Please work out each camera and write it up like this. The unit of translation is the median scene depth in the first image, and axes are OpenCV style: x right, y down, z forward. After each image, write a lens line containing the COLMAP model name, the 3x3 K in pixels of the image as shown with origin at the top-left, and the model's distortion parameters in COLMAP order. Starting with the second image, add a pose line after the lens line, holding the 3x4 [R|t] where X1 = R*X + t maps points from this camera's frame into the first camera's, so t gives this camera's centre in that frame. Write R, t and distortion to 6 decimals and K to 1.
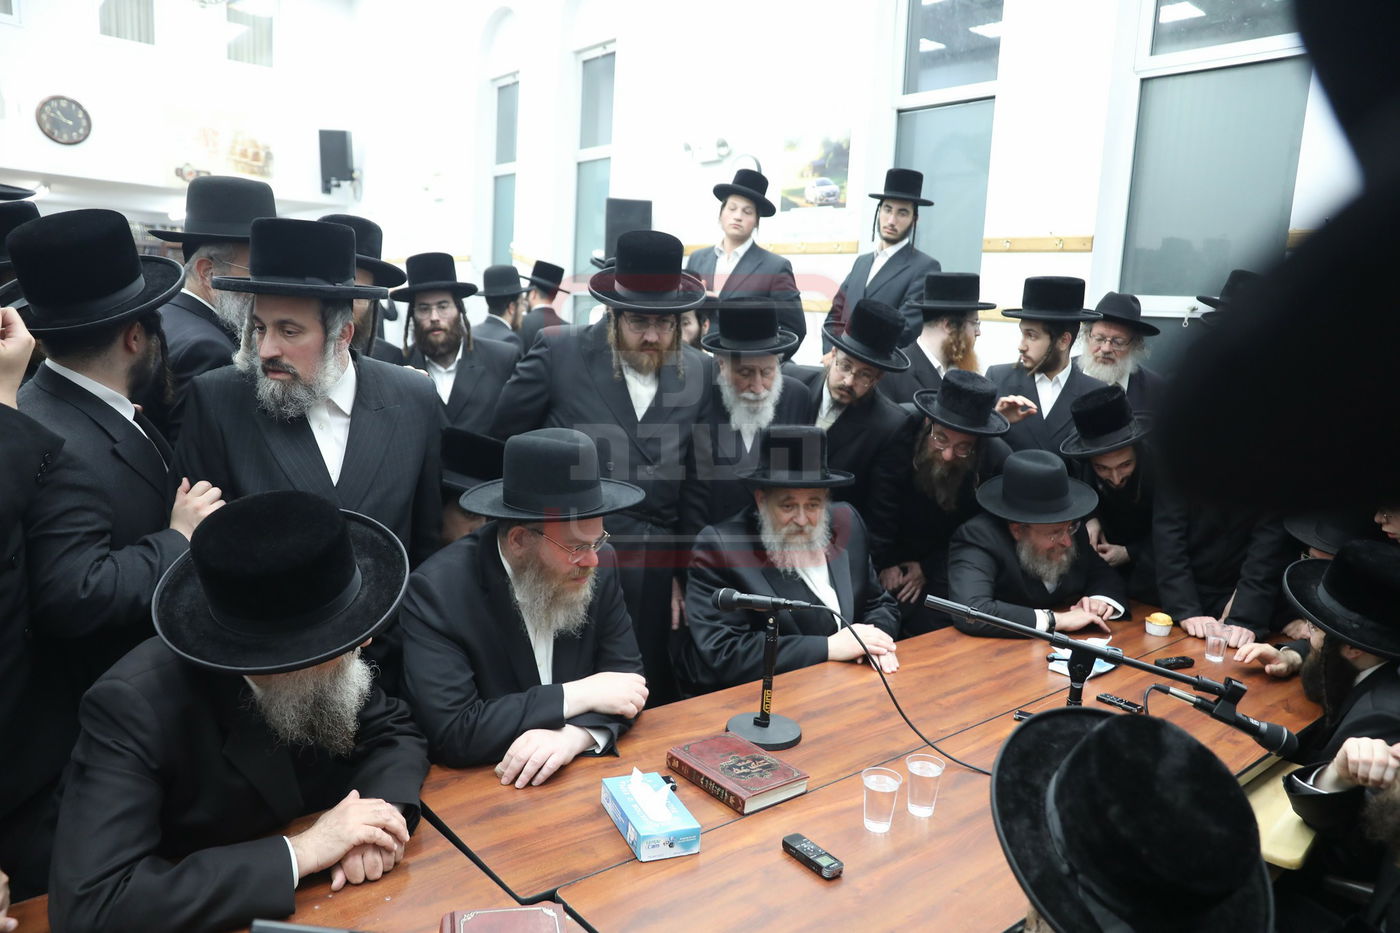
lens RADIAL K [[952.4, 0, 702.0], [0, 952.4, 480.0], [0, 0, 1]] dist [-0.104016, 0.078619]
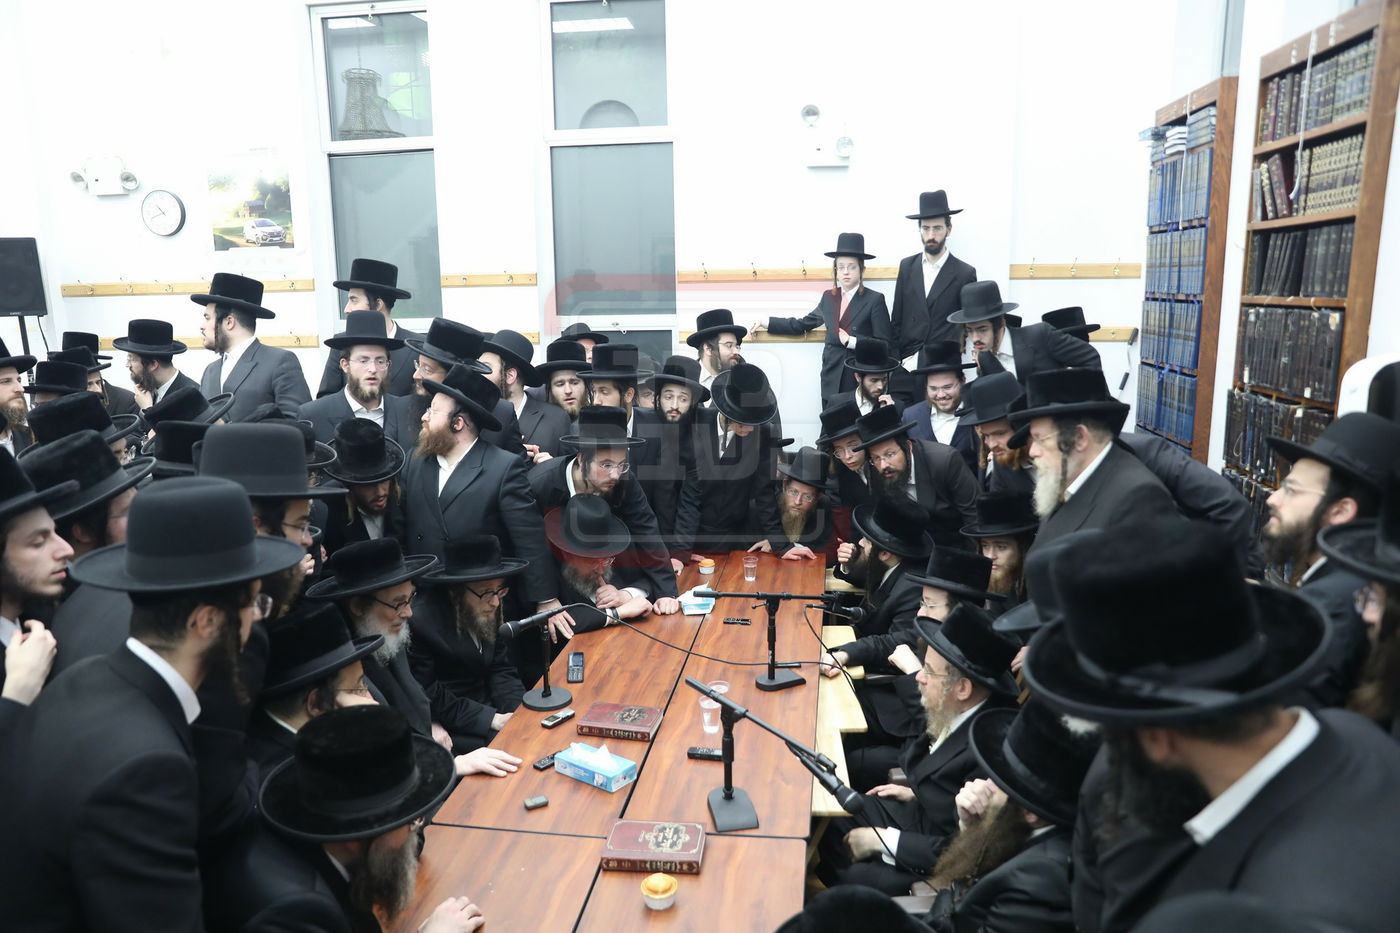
lens RADIAL K [[956.8, 0, 702.0], [0, 956.8, 480.2], [0, 0, 1]] dist [-0.103503, 0.079966]
pose [[0.737928, -0.195667, 0.645891, -0.301925], [0.163483, 0.980370, 0.110217, -0.094412], [-0.654779, 0.024260, 0.755431, -0.107014]]
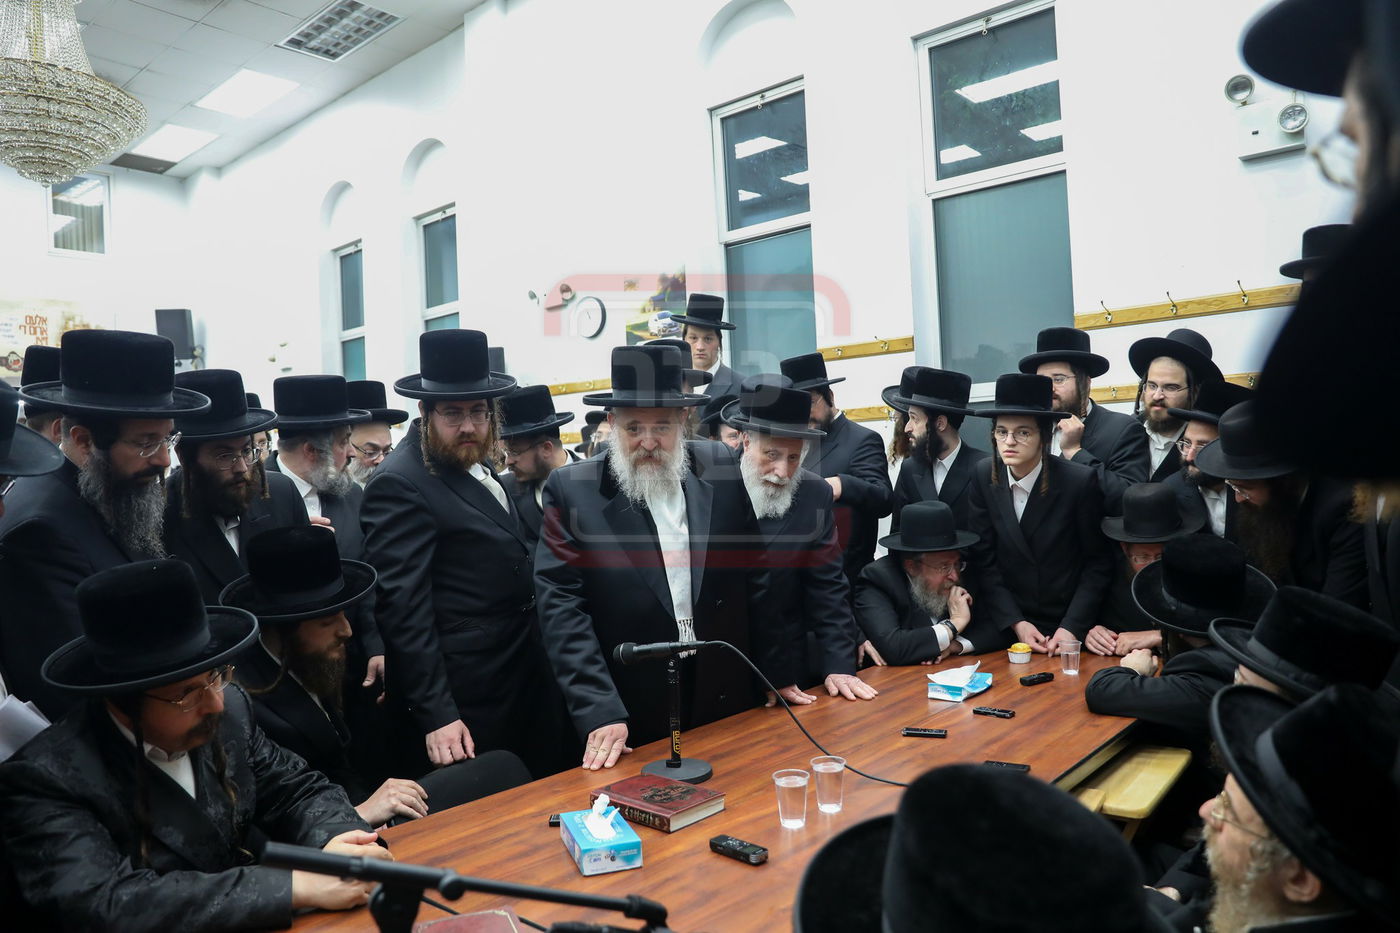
lens RADIAL K [[956.8, 0, 702.0], [0, 956.8, 480.2], [0, 0, 1]] dist [-0.103503, 0.079966]
pose [[0.983560, -0.098736, 0.151200, -0.015297], [0.121601, 0.981131, -0.150319, 0.046508], [-0.133505, 0.166234, 0.977007, -0.042415]]
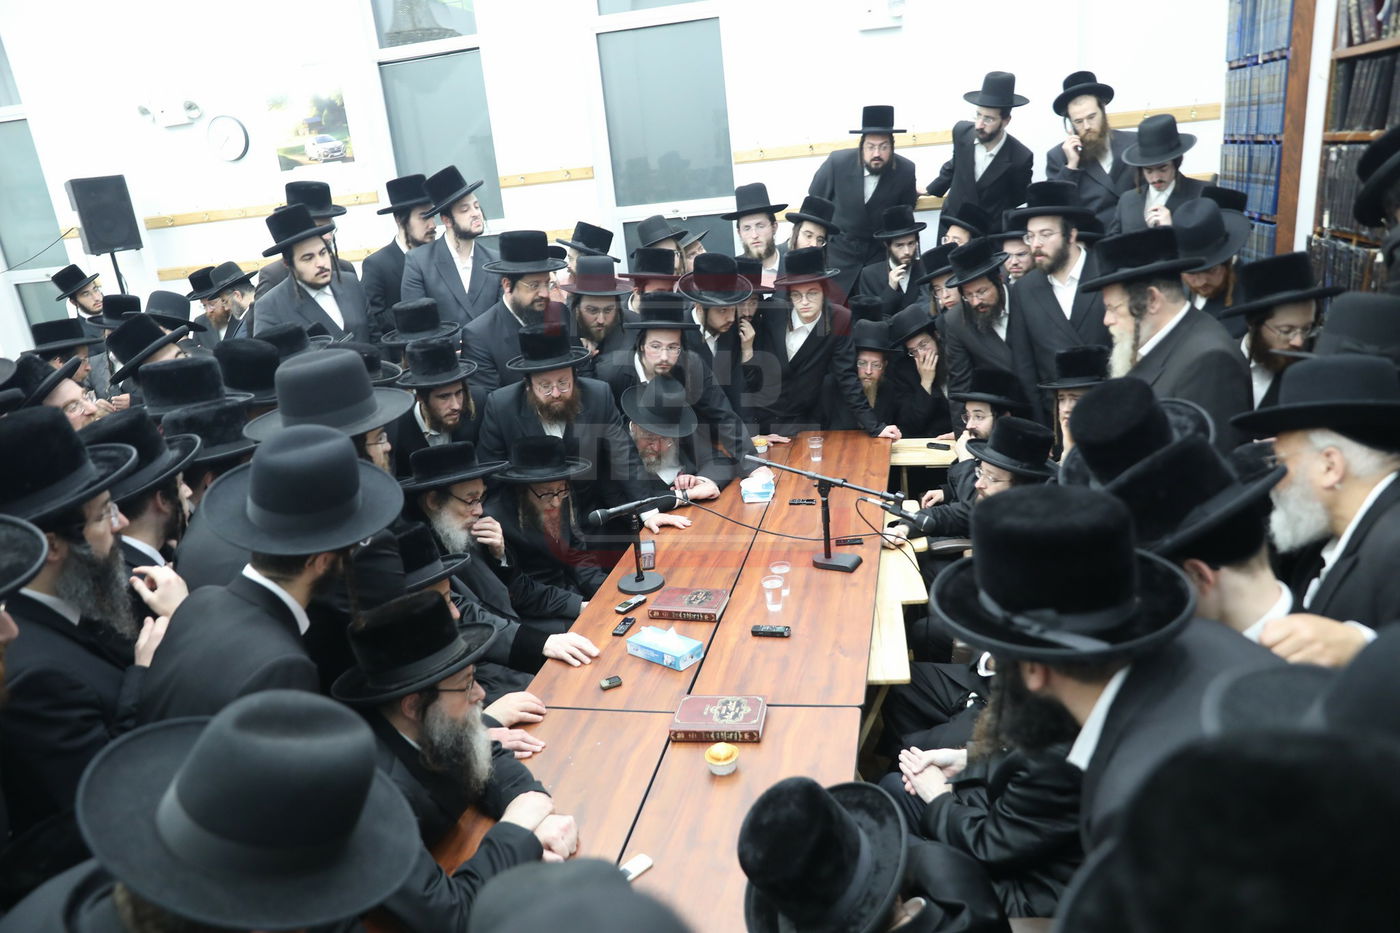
lens RADIAL K [[956.8, 0, 702.0], [0, 956.8, 480.2], [0, 0, 1]] dist [-0.103503, 0.079966]
pose [[0.778038, -0.319372, 0.540980, -0.294324], [0.238984, 0.946859, 0.215279, -0.101588], [-0.580985, -0.038210, 0.813017, -0.138658]]
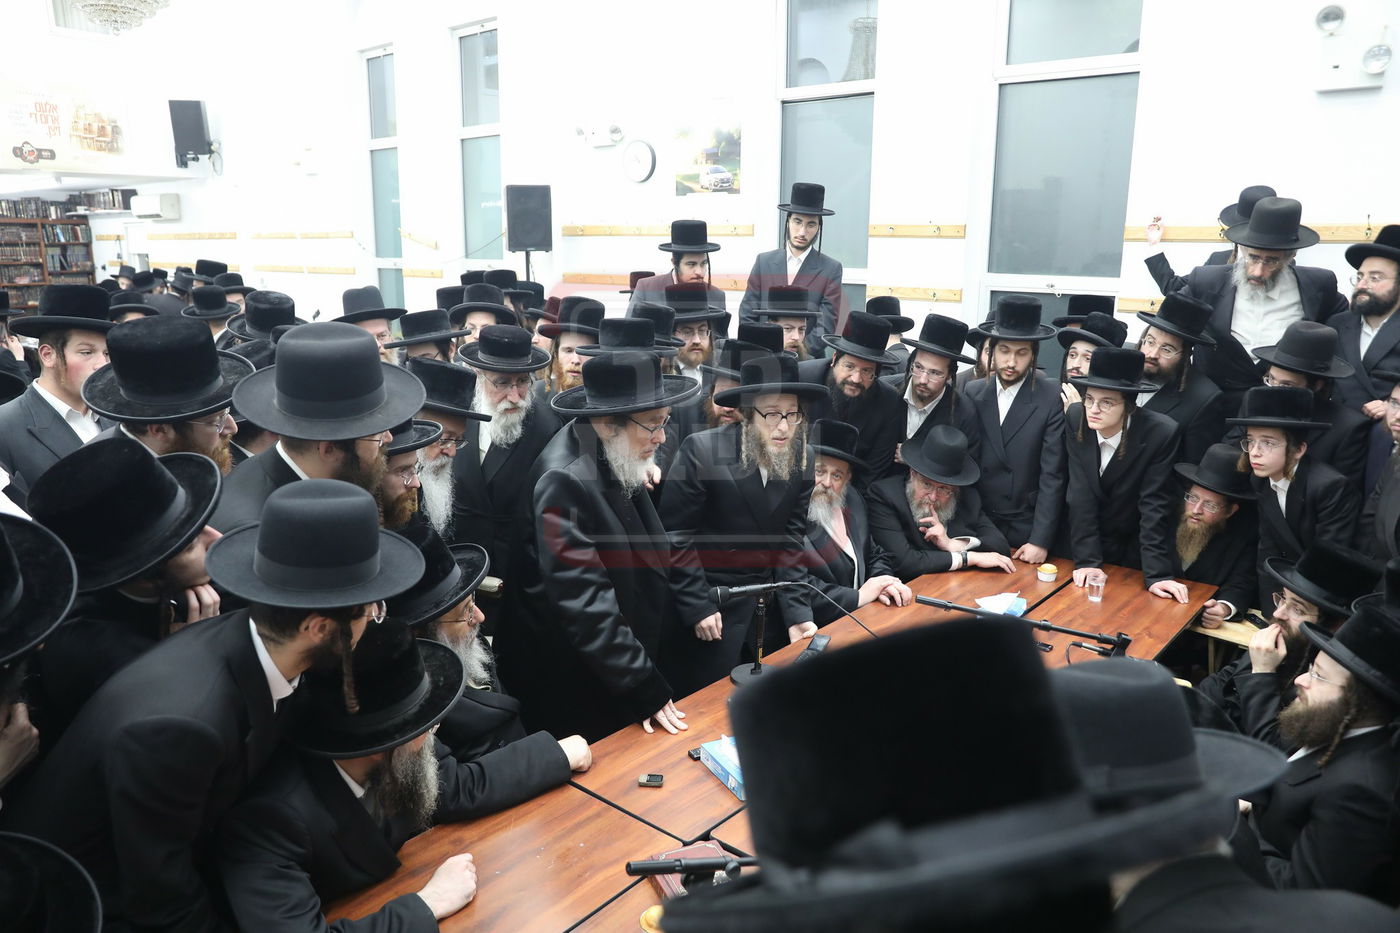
lens RADIAL K [[956.8, 0, 702.0], [0, 956.8, 480.2], [0, 0, 1]] dist [-0.103503, 0.079966]
pose [[0.985593, -0.080784, 0.148593, -0.100712], [0.068762, 0.994061, 0.084347, -0.069989], [-0.154524, -0.072915, 0.985295, -0.121540]]
